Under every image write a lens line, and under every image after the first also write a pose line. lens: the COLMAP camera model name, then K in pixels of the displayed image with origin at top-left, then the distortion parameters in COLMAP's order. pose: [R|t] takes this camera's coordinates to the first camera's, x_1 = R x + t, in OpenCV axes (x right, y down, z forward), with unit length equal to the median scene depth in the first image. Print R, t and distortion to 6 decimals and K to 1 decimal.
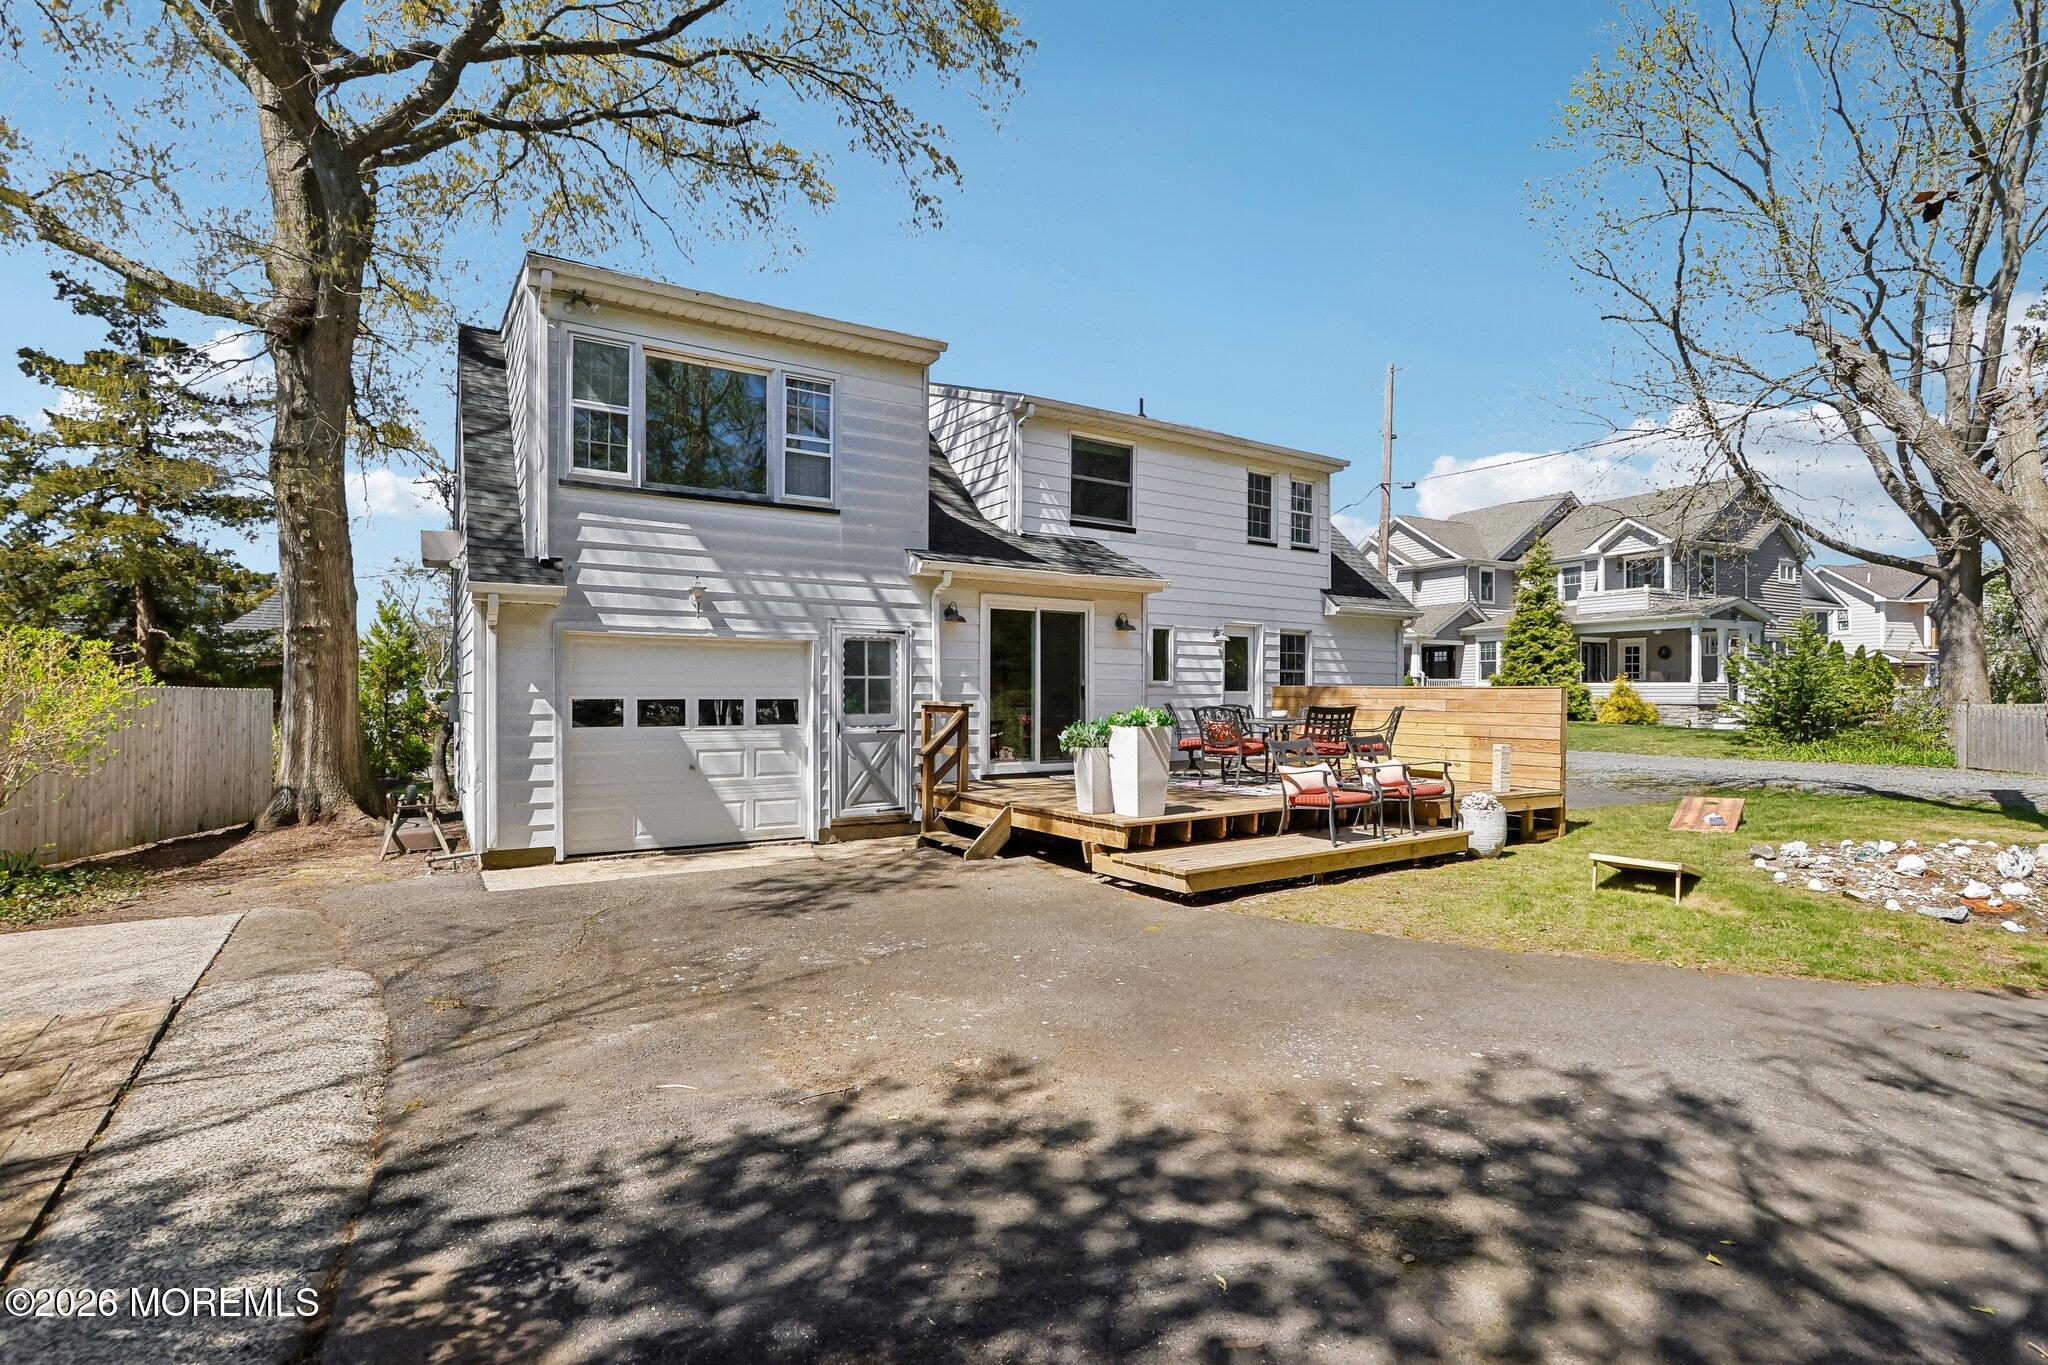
lens RADIAL K [[963.2, 0, 1009.1], [0, 963.2, 661.5], [0, 0, 1]] dist [-0.018801, 0.004735]
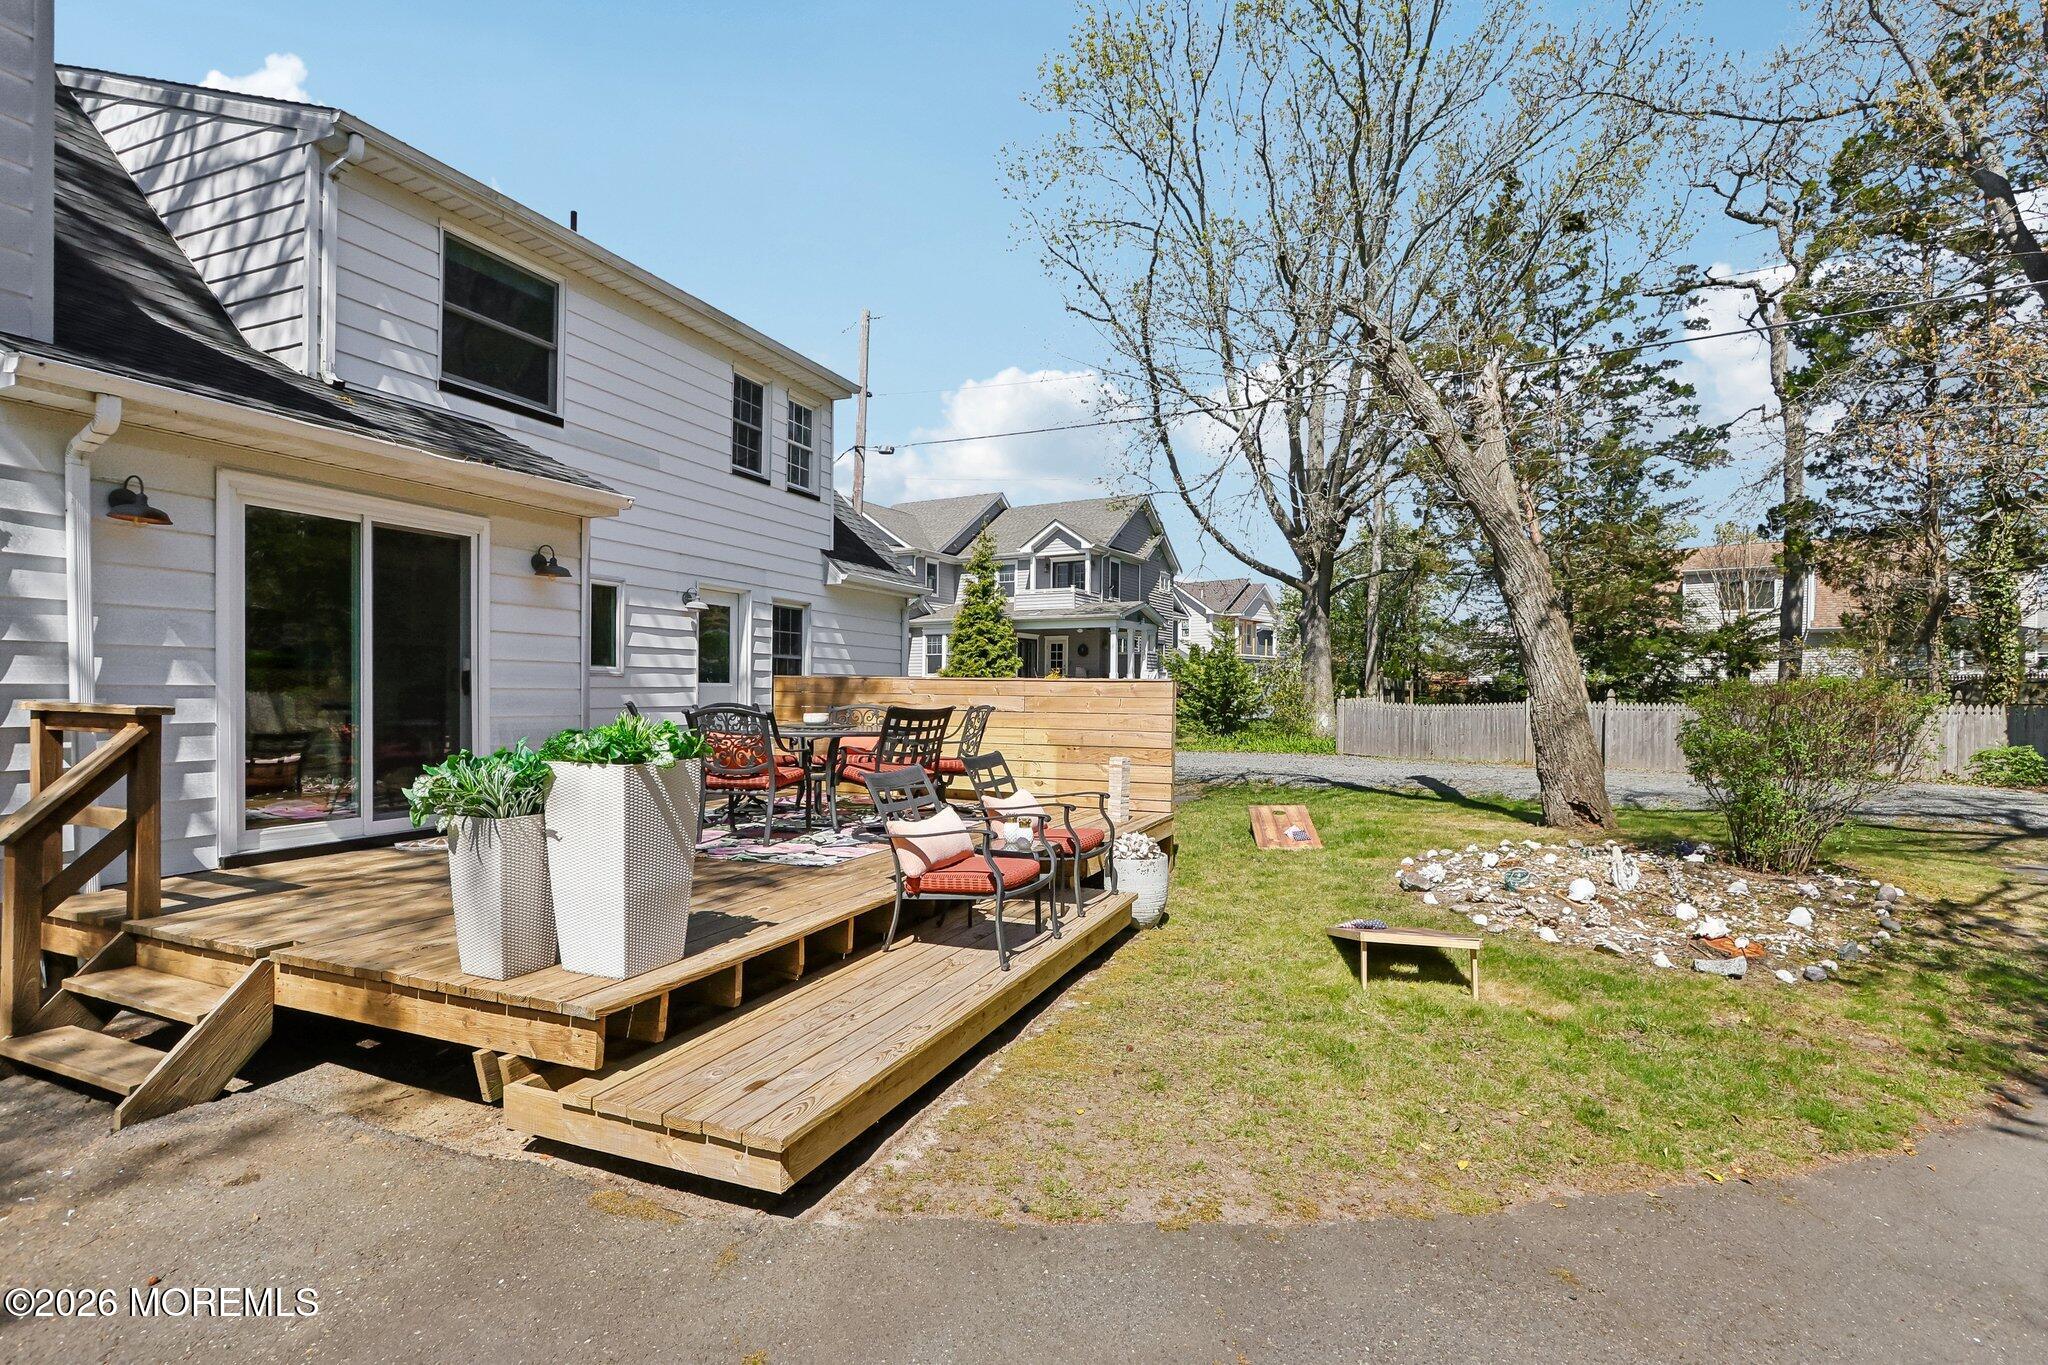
lens RADIAL K [[963.2, 0, 1019.2], [0, 963.2, 710.5], [0, 0, 1]] dist [-0.018801, 0.004735]
pose [[0.823958, -0.009190, 0.566576, 0.028469], [-0.024062, 0.998399, 0.051186, 0.013617], [-0.566140, -0.055808, 0.822418, 0.409212]]
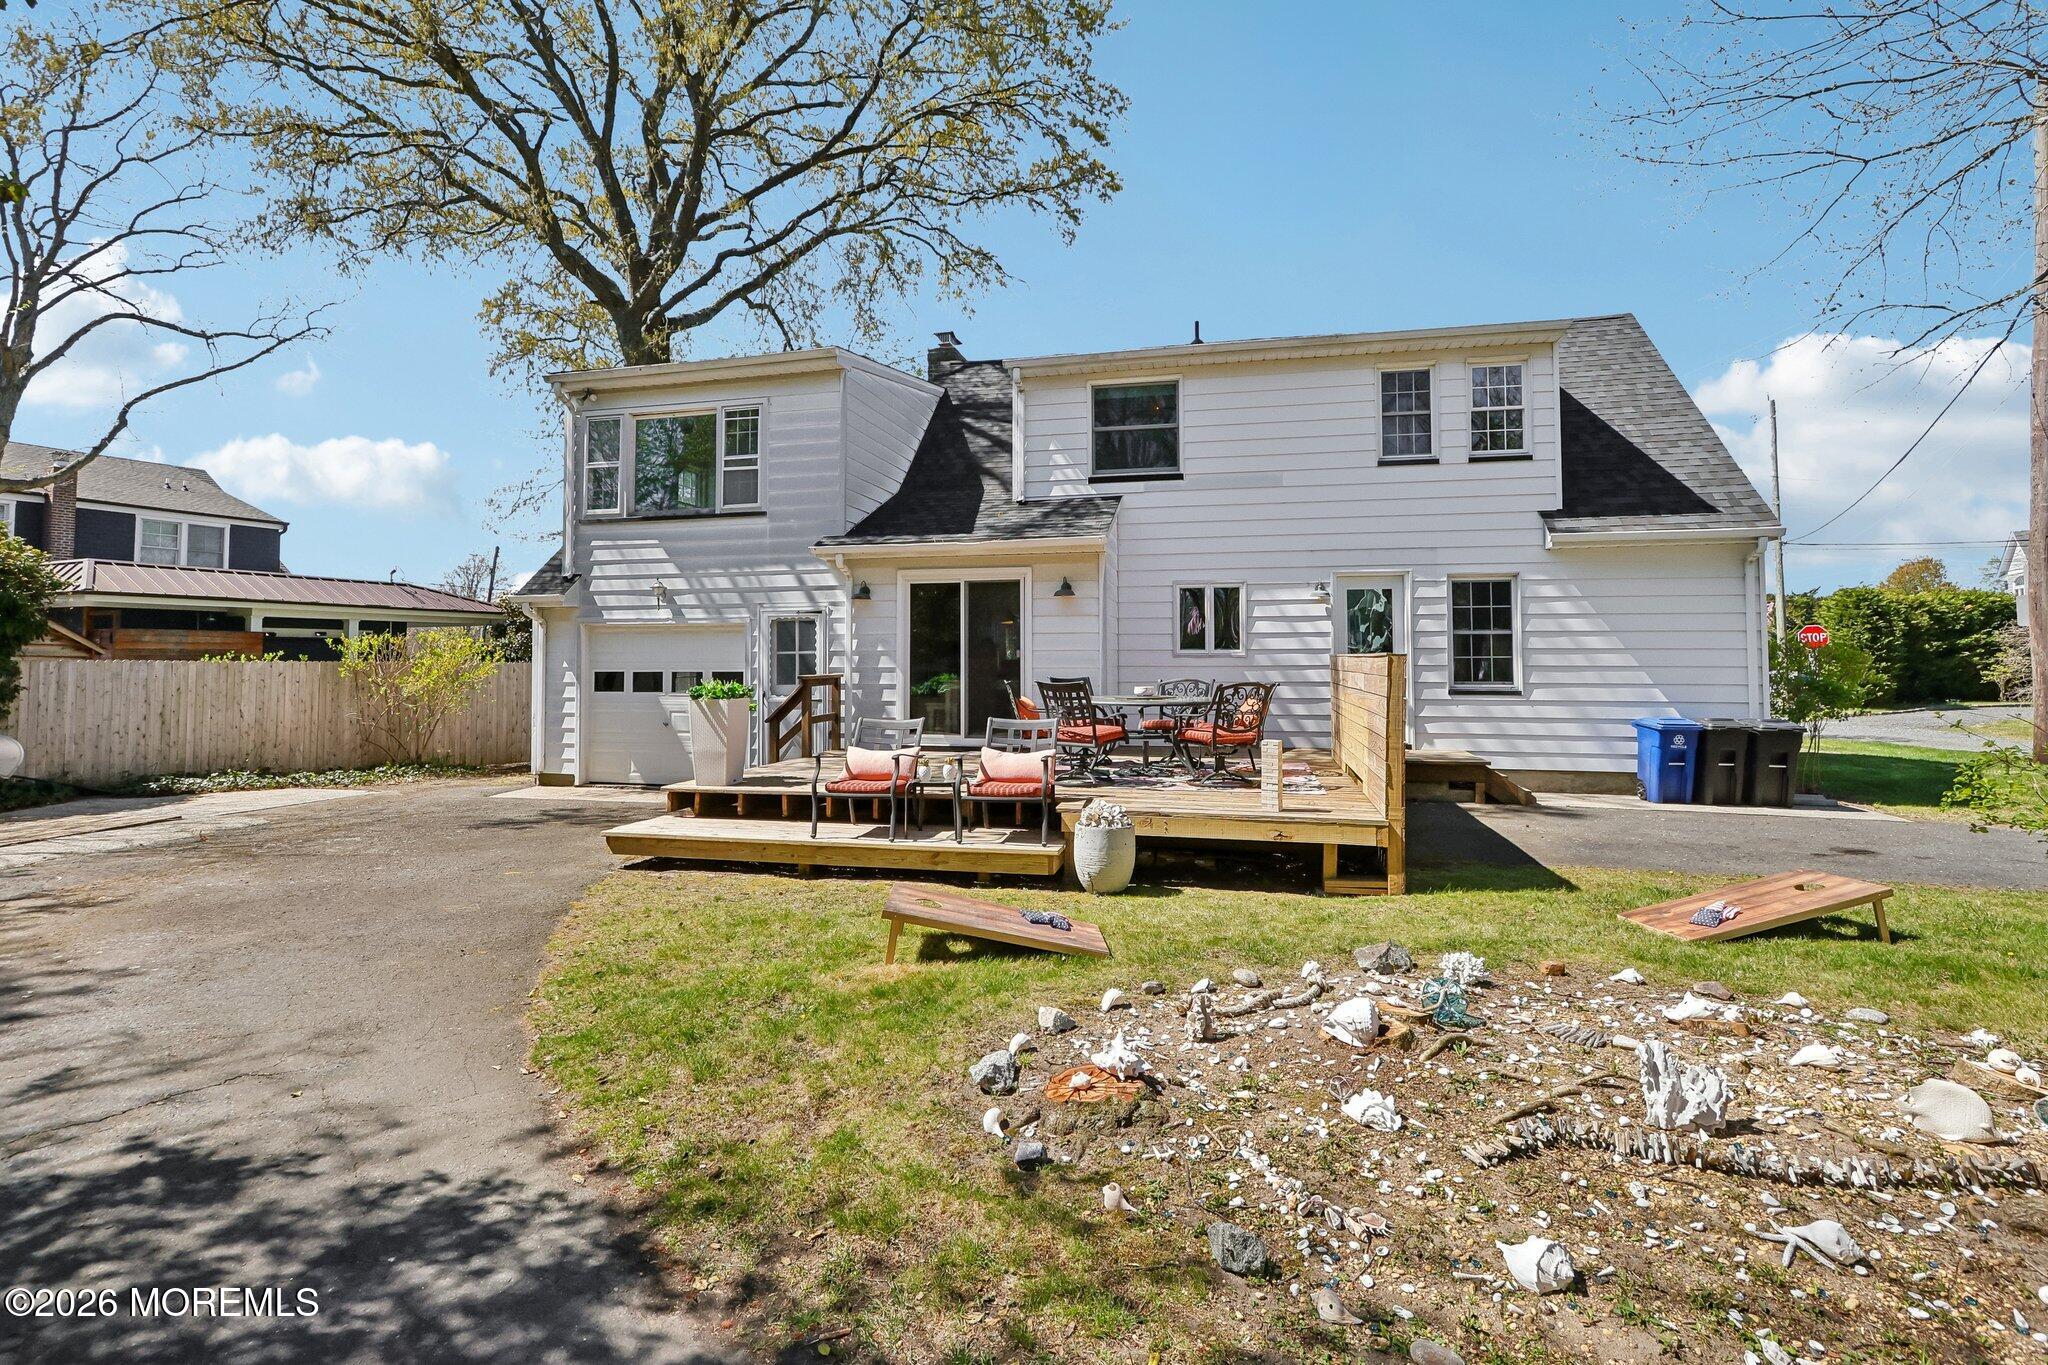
lens RADIAL K [[963.2, 0, 1007.1], [0, 963.2, 611.9], [0, 0, 1]] dist [-0.018801, 0.004735]
pose [[0.696405, -0.045727, -0.716190, 0.823830], [0.028751, 0.998944, -0.035824, 0.015577], [0.717072, 0.004357, 0.696985, 0.369664]]
